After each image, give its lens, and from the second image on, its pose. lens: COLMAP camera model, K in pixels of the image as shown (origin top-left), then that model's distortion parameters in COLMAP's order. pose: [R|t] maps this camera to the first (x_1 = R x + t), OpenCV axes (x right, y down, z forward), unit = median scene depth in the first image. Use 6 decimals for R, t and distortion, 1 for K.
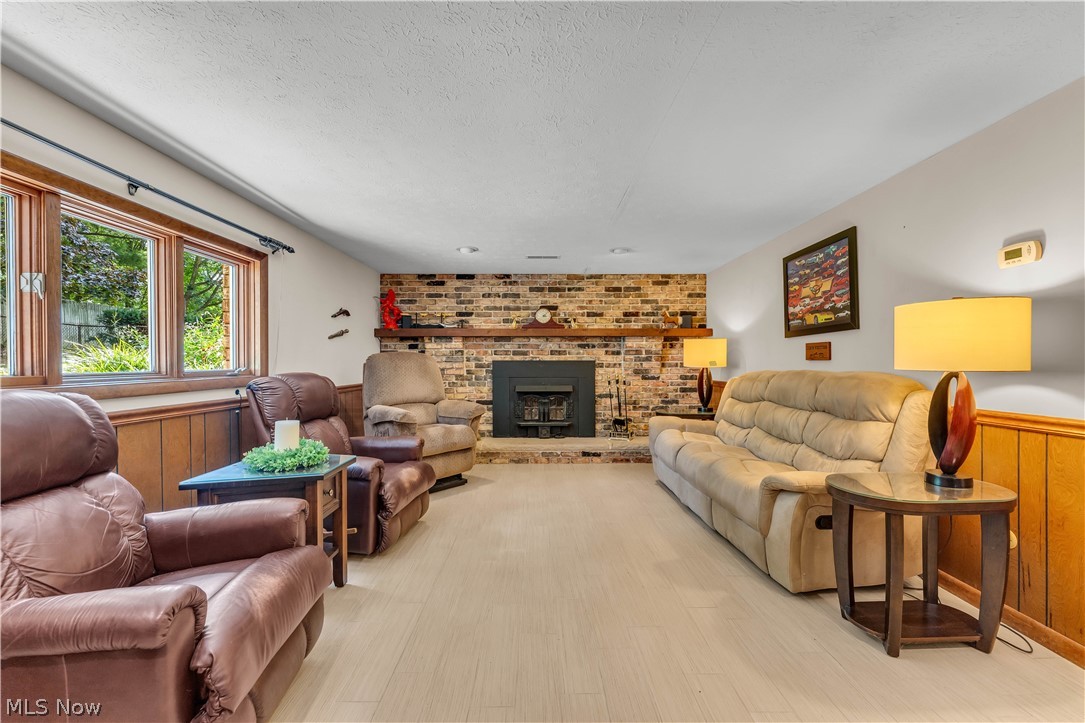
lens RADIAL K [[435.8, 0, 542.7], [0, 435.8, 362.6], [0, 0, 1]] dist [0.000212, -0.001077]
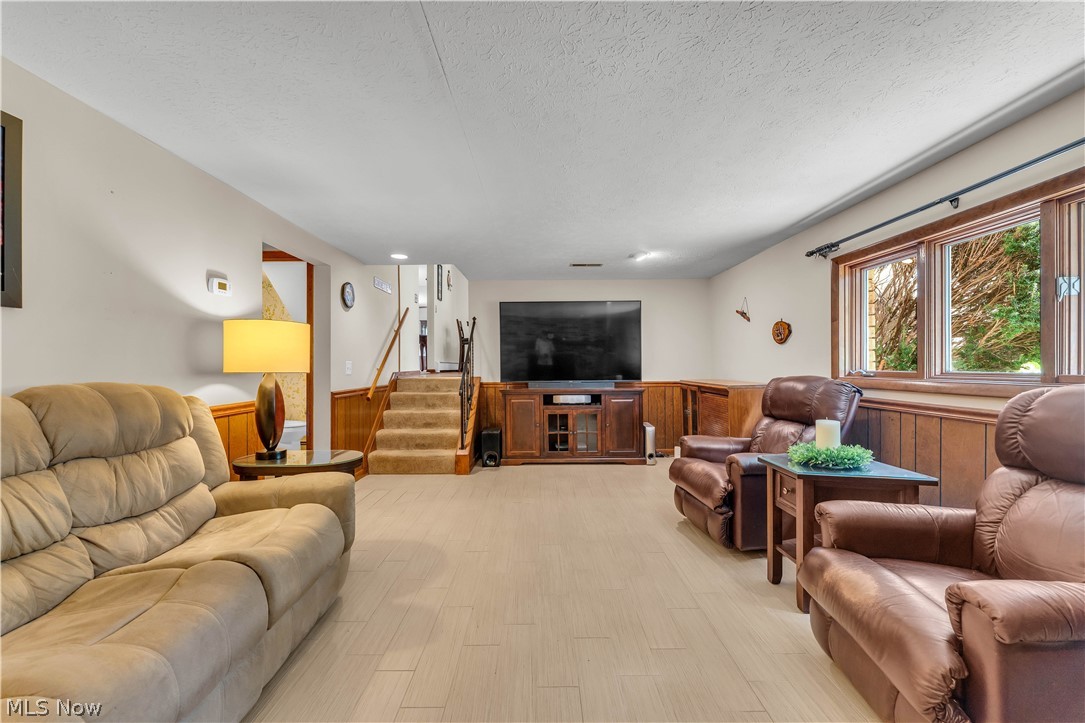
lens RADIAL K [[435.8, 0, 546.0], [0, 435.8, 363.1], [0, 0, 1]] dist [0.000212, -0.001077]
pose [[-0.999973, 0.005593, 0.004664, 0.029099], [0.005562, 0.999962, -0.006709, 0.001132], [-0.004701, -0.006683, -0.999967, 0.827355]]
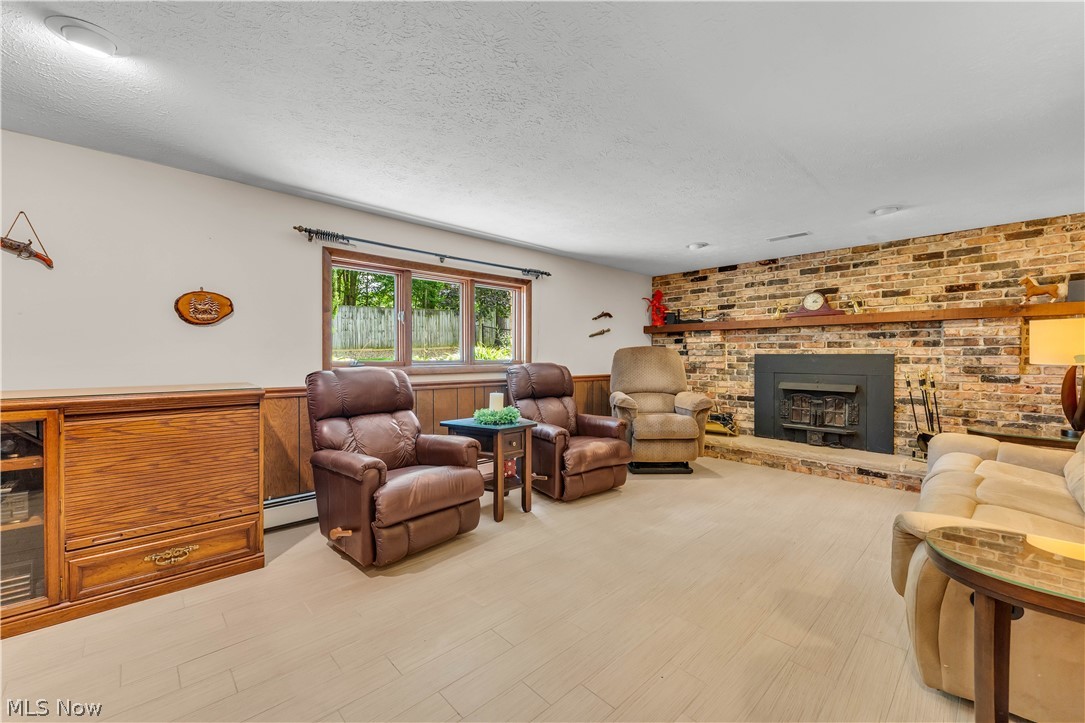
lens RADIAL K [[435.8, 0, 540.3], [0, 435.8, 360.4], [0, 0, 1]] dist [0.000212, -0.001077]
pose [[0.677075, 0.010216, -0.735843, 0.267286], [-0.003190, 0.999935, 0.010948, -0.000033], [0.735907, -0.005065, 0.677064, 0.028408]]
